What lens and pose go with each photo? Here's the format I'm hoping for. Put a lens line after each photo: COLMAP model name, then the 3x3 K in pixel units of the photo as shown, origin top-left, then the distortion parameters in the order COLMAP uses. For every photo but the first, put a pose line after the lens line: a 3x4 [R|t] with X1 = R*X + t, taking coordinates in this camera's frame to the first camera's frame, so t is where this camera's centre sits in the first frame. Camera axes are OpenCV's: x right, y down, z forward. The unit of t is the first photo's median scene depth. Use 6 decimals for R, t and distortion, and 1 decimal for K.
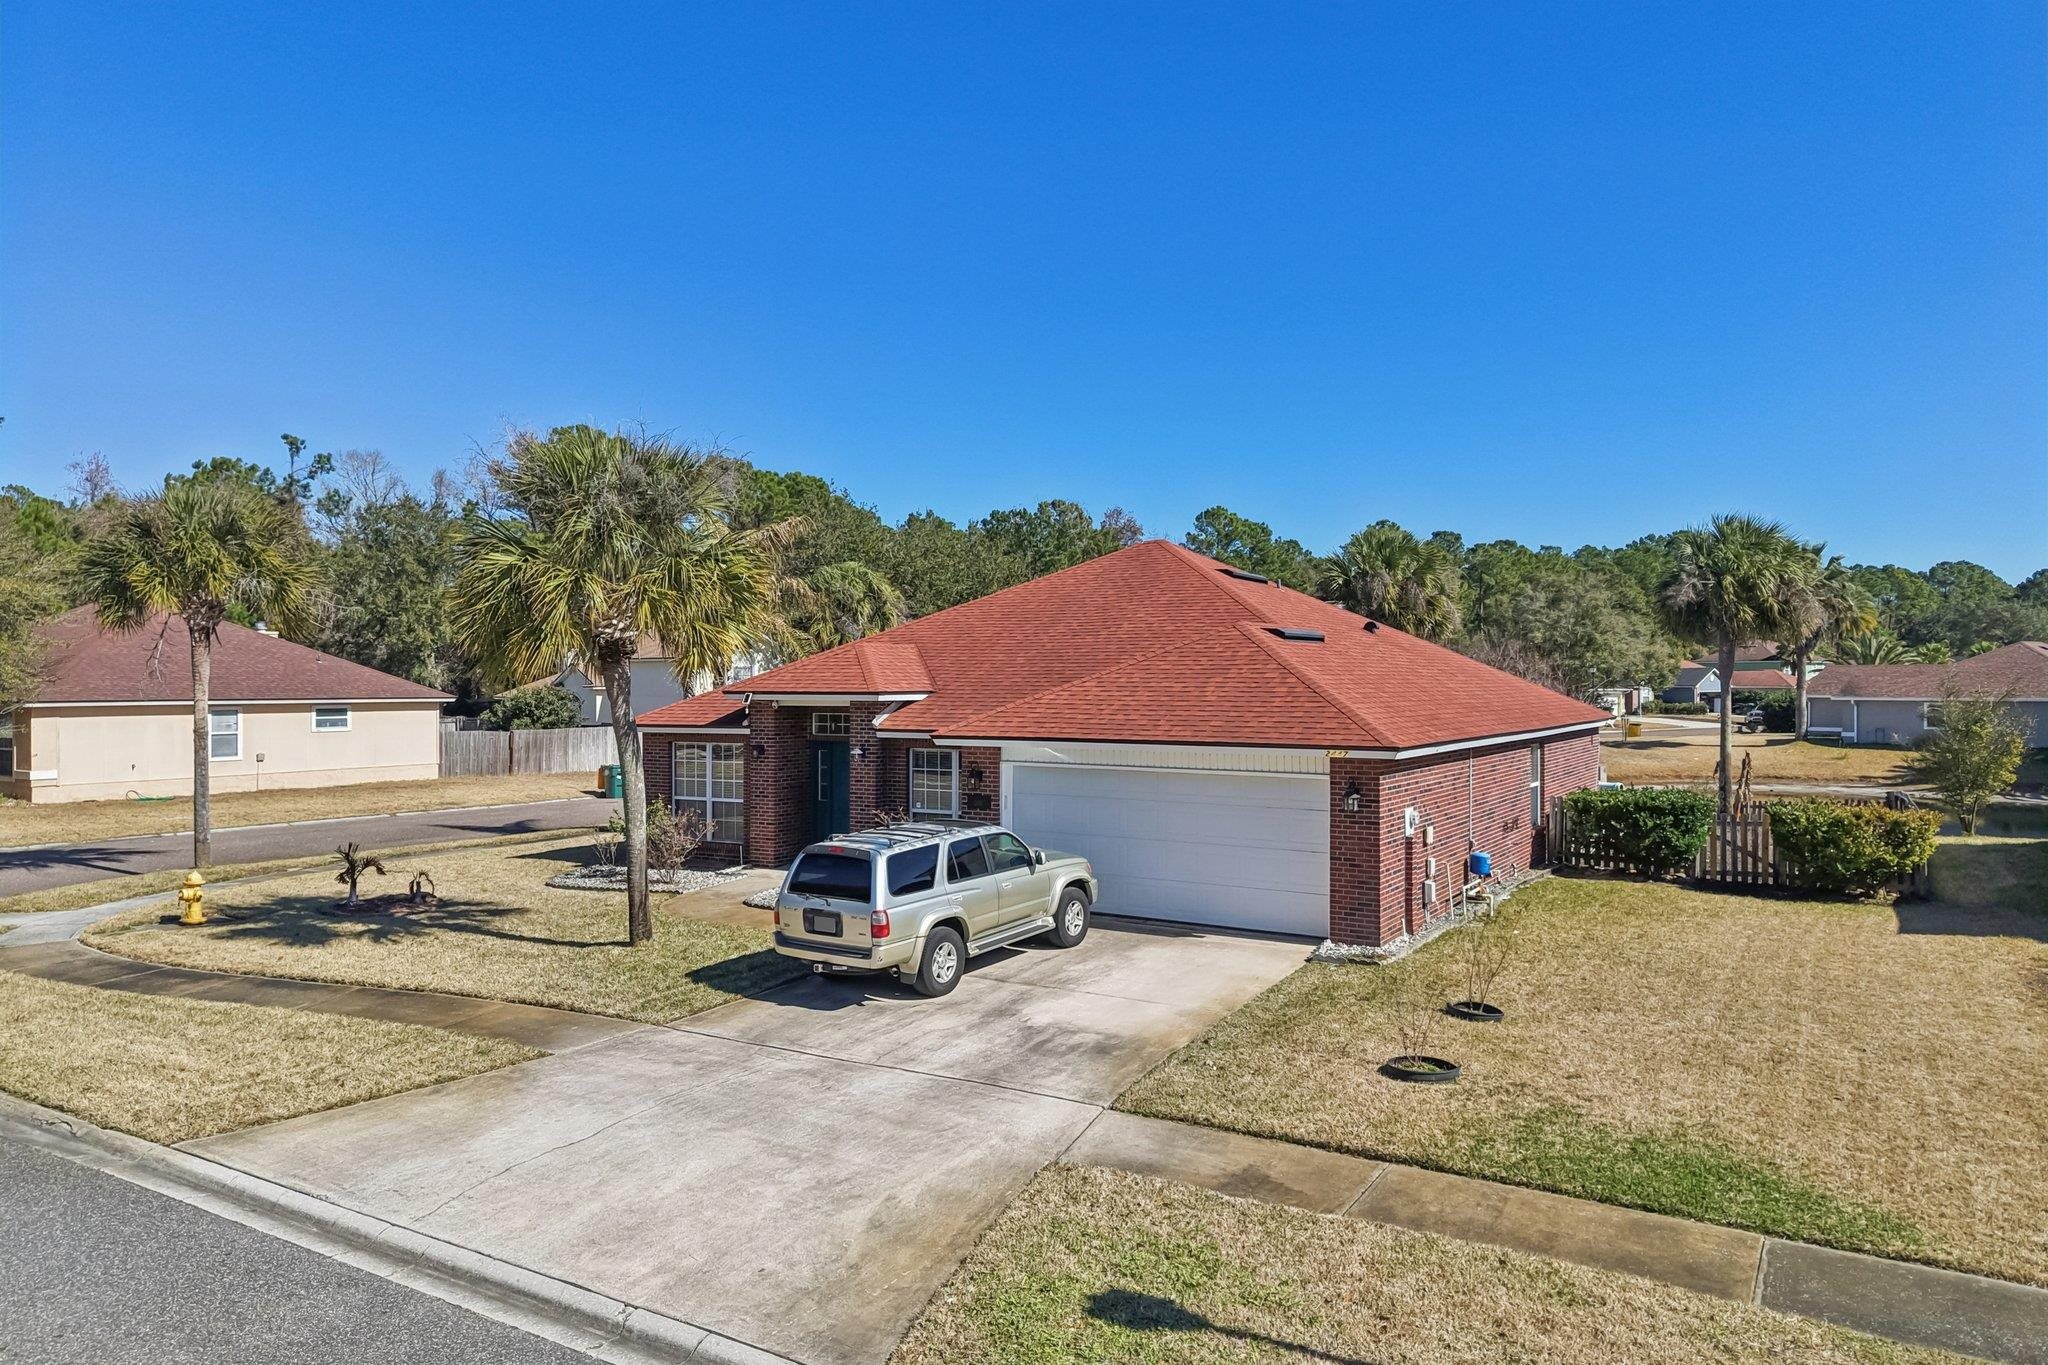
lens RADIAL K [[1373.1, 0, 1024.0], [0, 1373.1, 682.5], [0, 0, 1]] dist [0.005930, 0.002728]
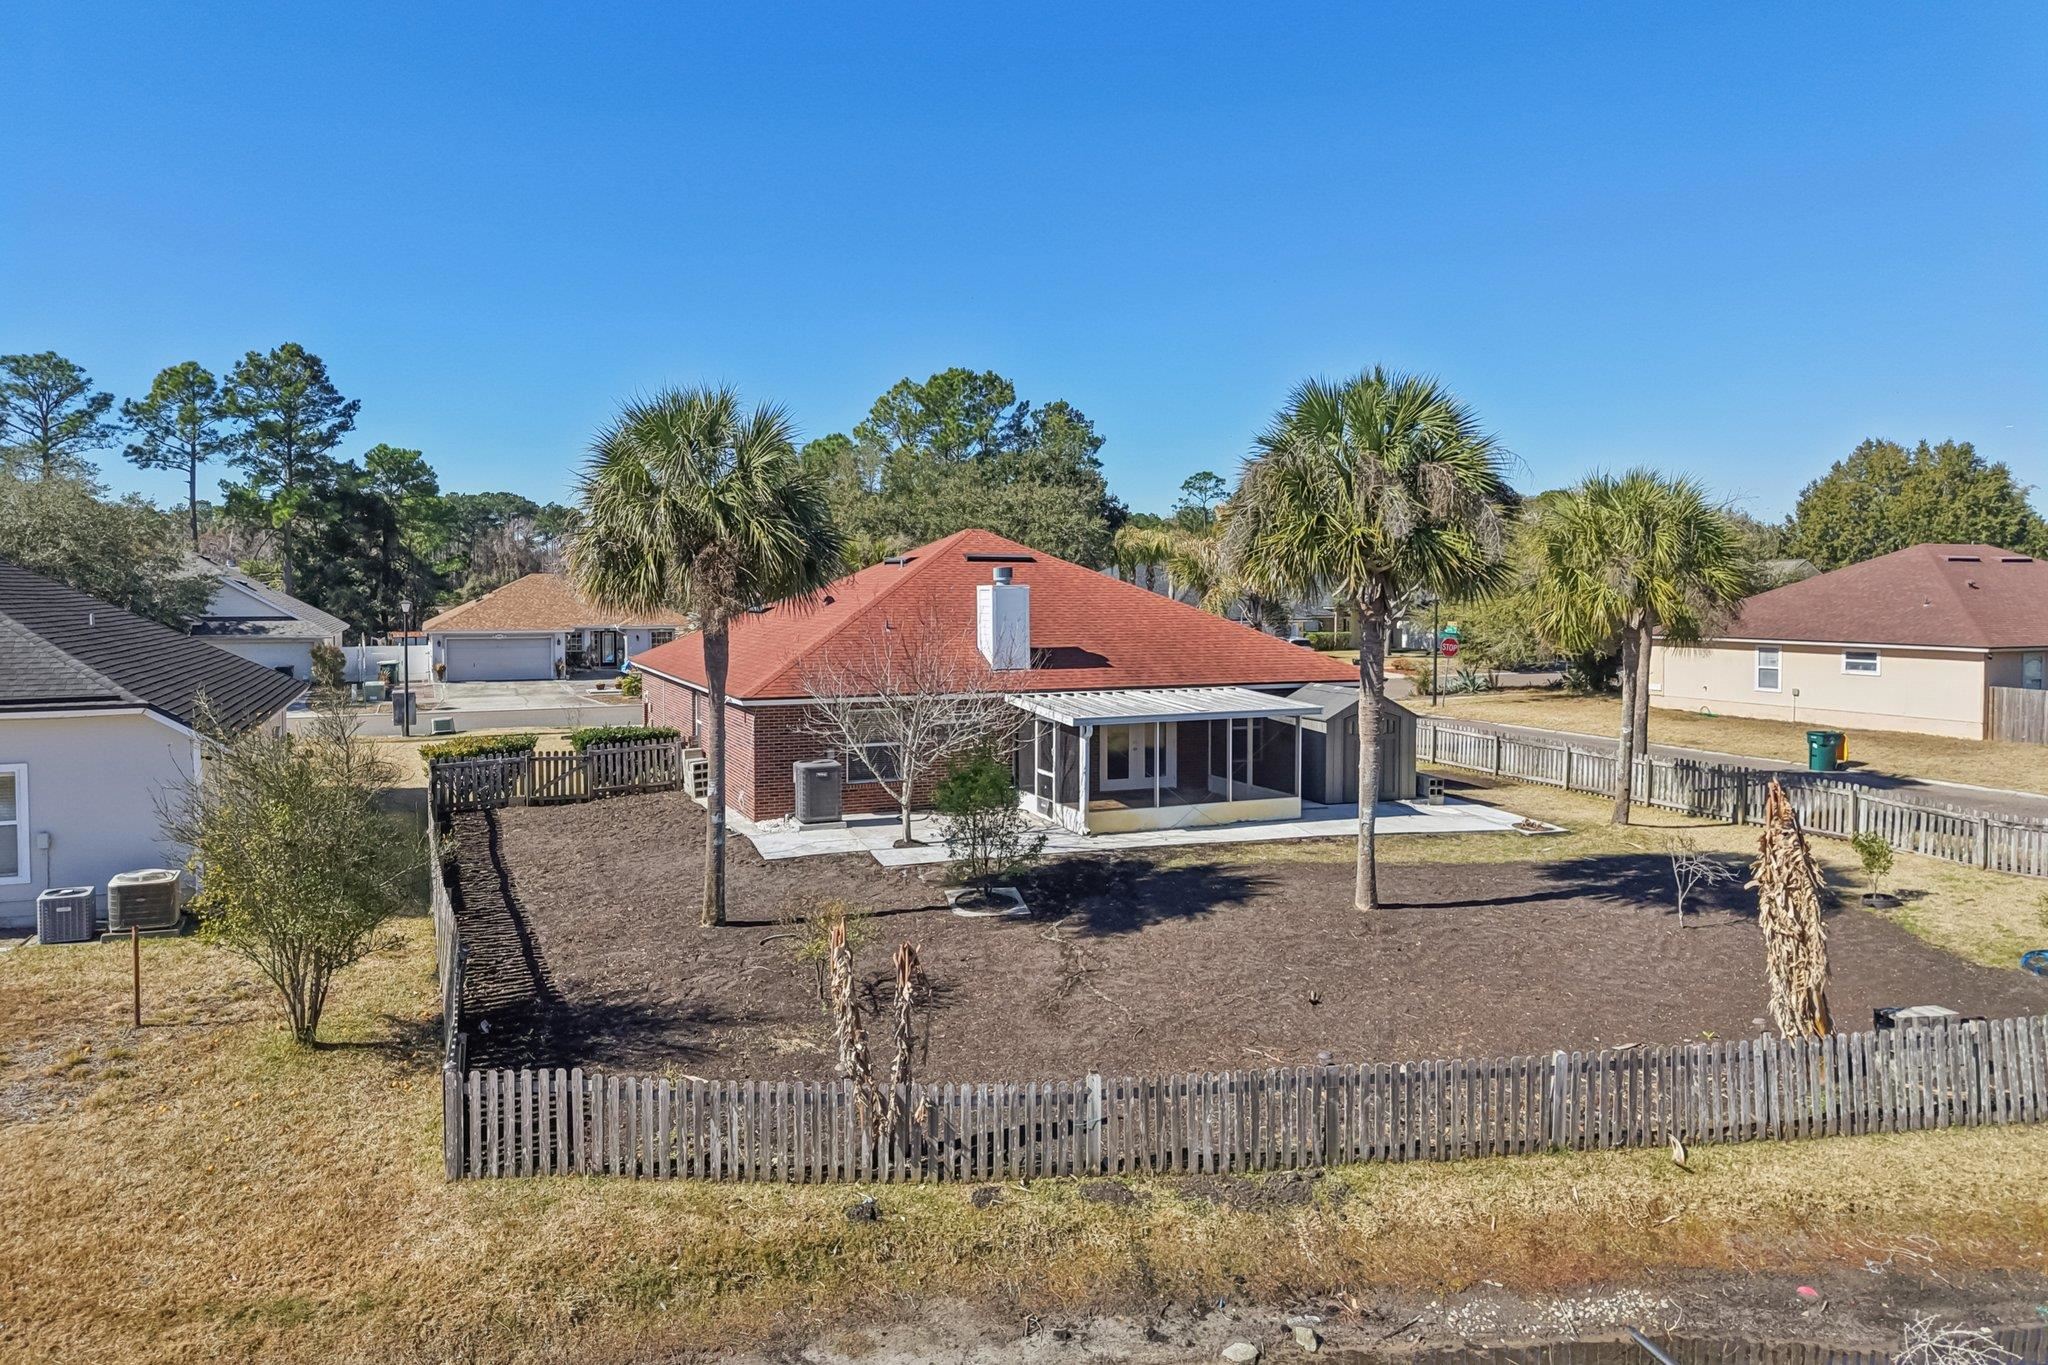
lens RADIAL K [[1389.8, 0, 1033.6], [0, 1389.8, 634.2], [0, 0, 1]] dist [0.018894, -0.002337]
pose [[-0.575111, 0.022854, -0.817756, 1.921845], [-0.001966, 0.999568, 0.029318, -0.065276], [0.818073, 0.018469, -0.574818, 3.041030]]
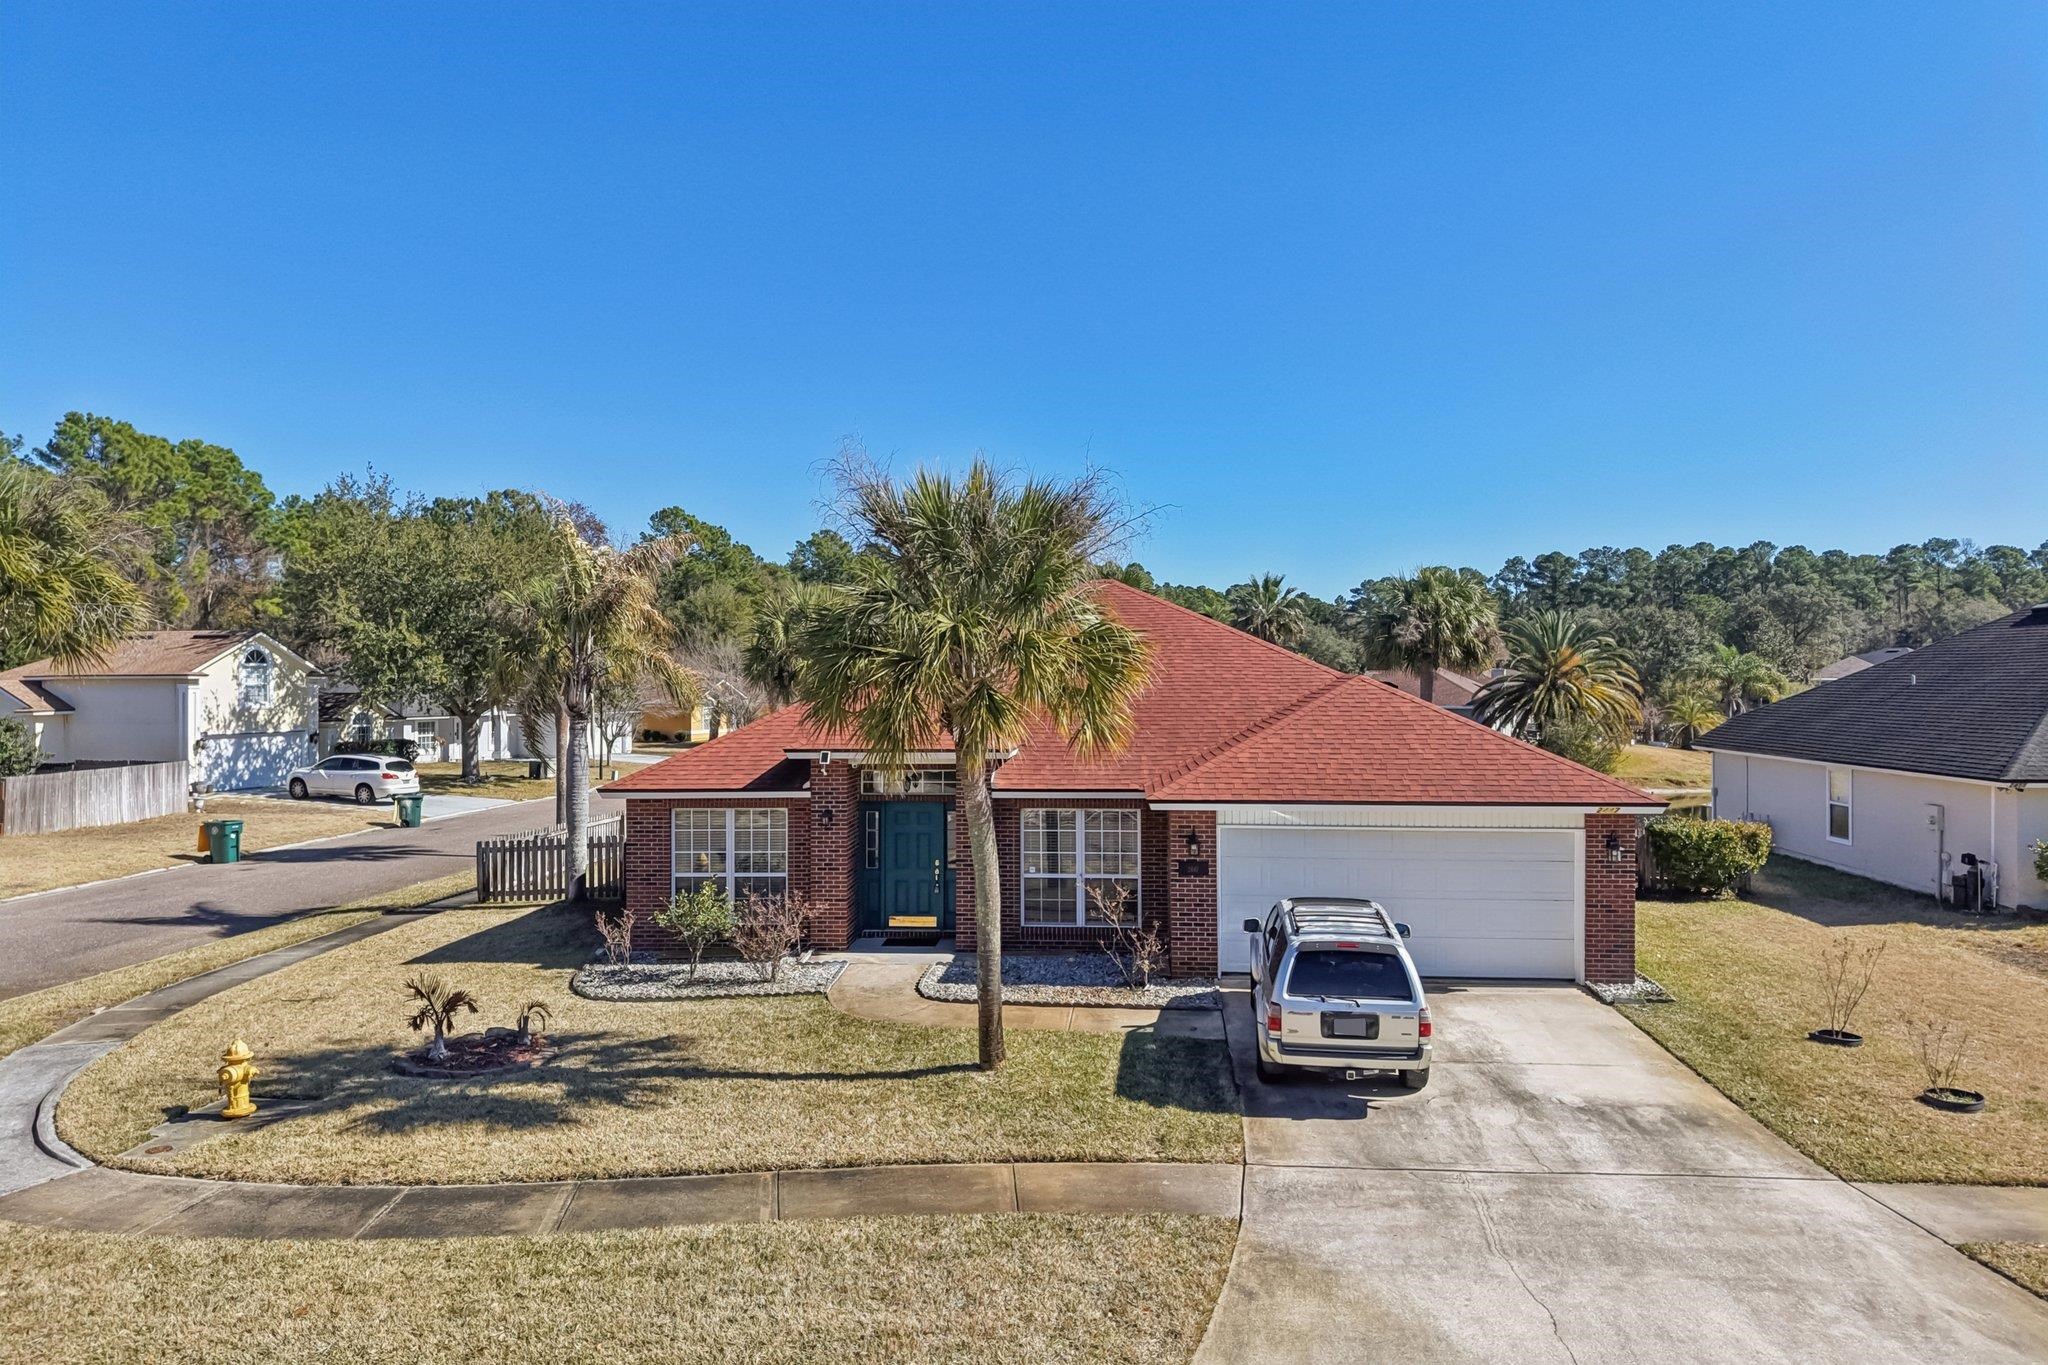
lens RADIAL K [[1379.1, 0, 1024.0], [0, 1379.1, 682.5], [0, 0, 1]] dist [0.003536, -0.002082]
pose [[0.890488, -0.002687, 0.454999, -0.691023], [0.002201, 0.999996, 0.001598, -0.053320], [-0.455002, -0.000422, 0.890490, 0.241752]]
